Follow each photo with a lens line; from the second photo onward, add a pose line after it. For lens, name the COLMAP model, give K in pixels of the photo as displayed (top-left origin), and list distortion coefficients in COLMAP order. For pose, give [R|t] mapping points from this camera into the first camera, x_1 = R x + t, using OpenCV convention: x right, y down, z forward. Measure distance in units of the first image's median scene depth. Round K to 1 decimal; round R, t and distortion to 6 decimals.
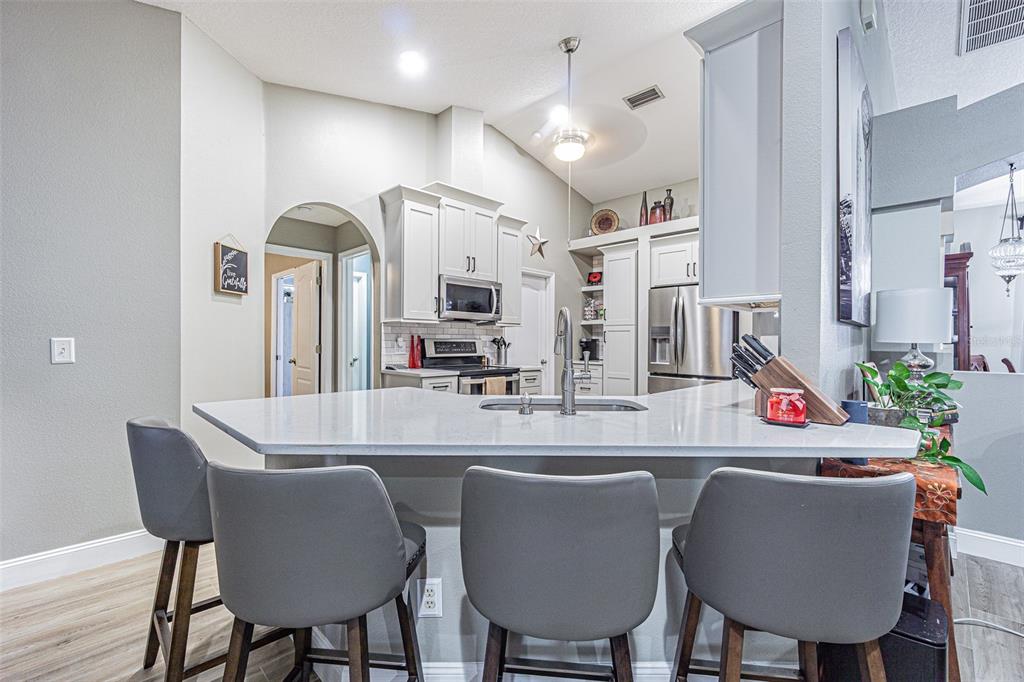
lens RADIAL K [[444.6, 0, 508.4], [0, 444.6, 343.3], [0, 0, 1]] dist [-0.005853, -0.001395]
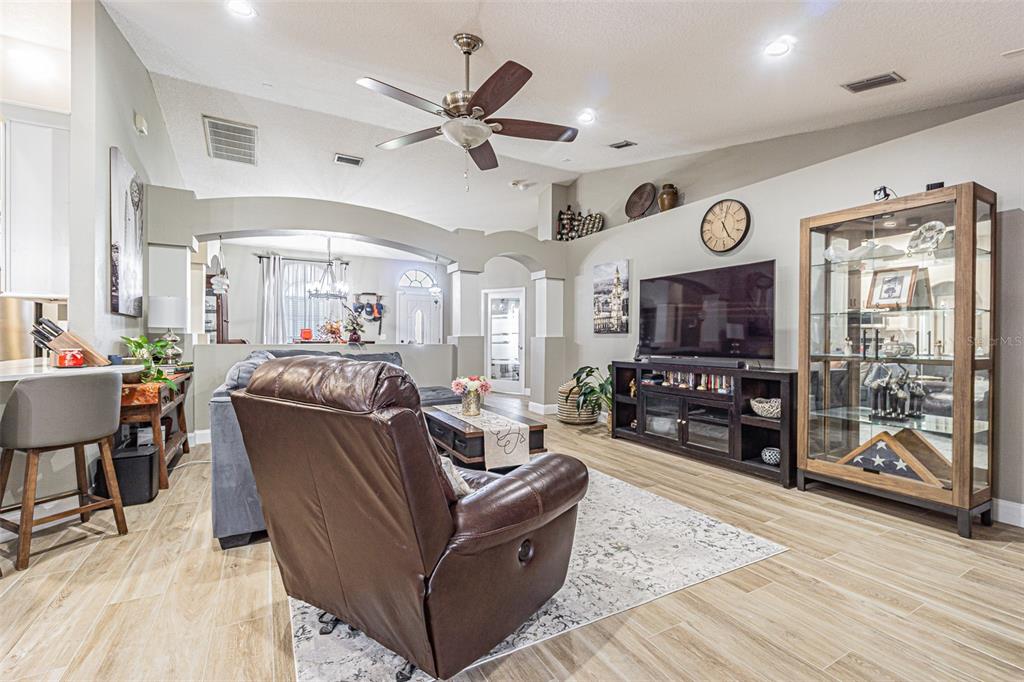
lens RADIAL K [[444.6, 0, 501.3], [0, 444.6, 339.7], [0, 0, 1]] dist [-0.005853, -0.001395]
pose [[0.298906, -0.014779, 0.954168, -0.461411], [0.008323, 0.999882, 0.012880, 0.045401], [-0.954246, 0.004092, 0.298994, -0.987517]]
